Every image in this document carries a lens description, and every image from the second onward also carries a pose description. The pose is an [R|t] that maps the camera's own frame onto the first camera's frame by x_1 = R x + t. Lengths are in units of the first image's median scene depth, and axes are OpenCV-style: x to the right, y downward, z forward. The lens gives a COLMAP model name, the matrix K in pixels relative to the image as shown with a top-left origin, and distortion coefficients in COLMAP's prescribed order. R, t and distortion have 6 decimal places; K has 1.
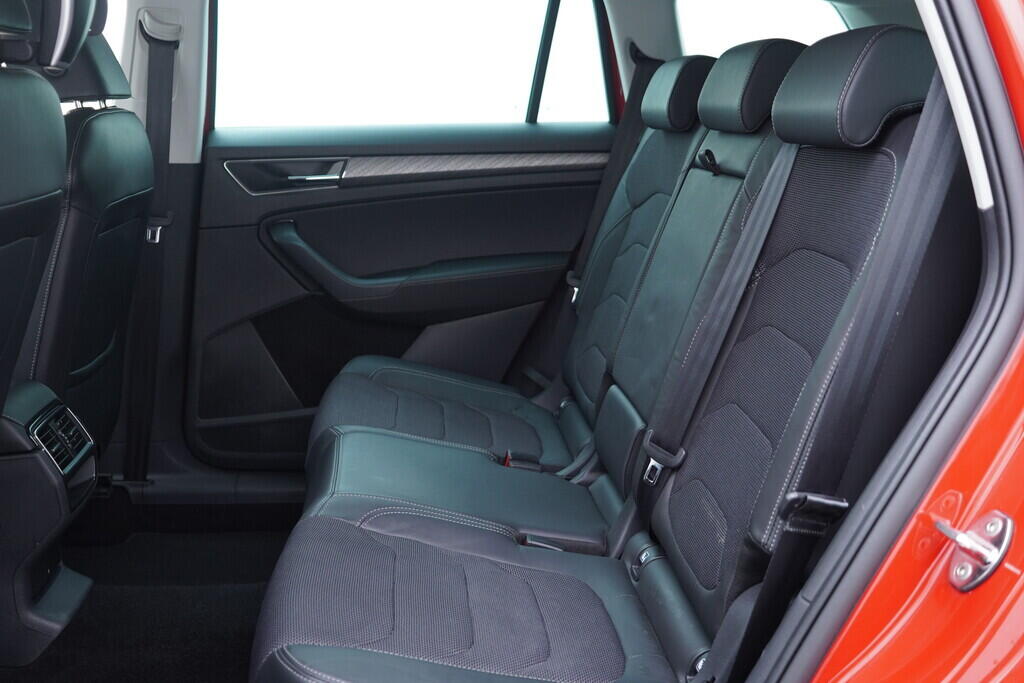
lens RADIAL K [[1047.8, 0, 512.0], [0, 1047.8, 341.5], [0, 0, 1]] dist [-0.008740, 0.025614]
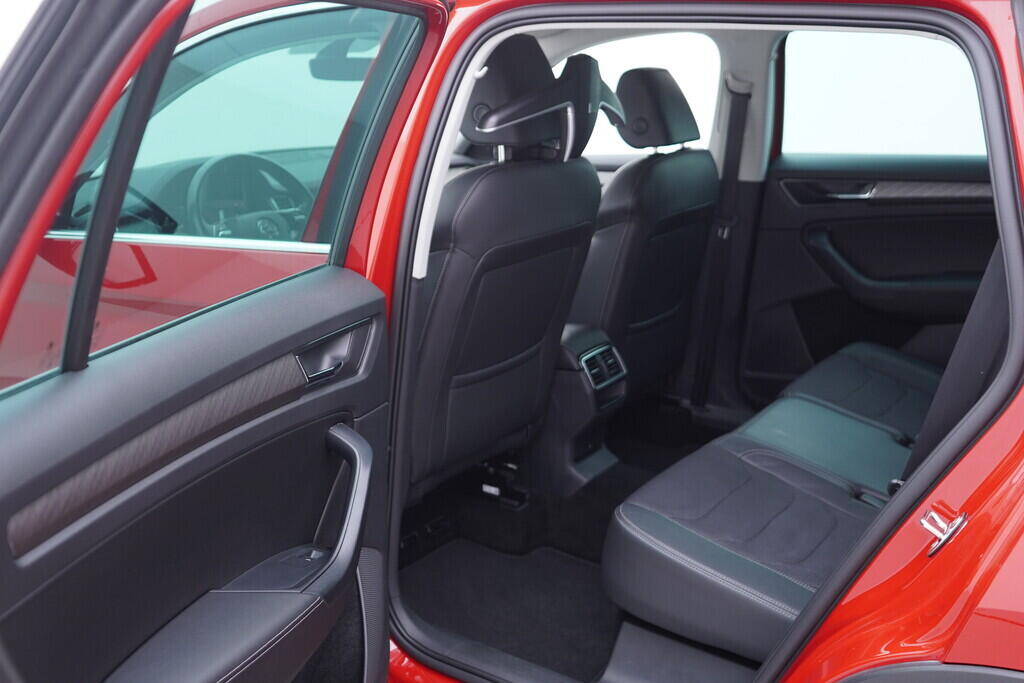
lens RADIAL K [[1047.8, 0, 512.0], [0, 1047.8, 341.5], [0, 0, 1]] dist [-0.008740, 0.025614]
pose [[0.746613, 0.149458, -0.648253, 0.364458], [-0.115150, 0.988762, 0.095342, -0.059794], [0.655218, 0.003463, 0.755432, -0.221023]]
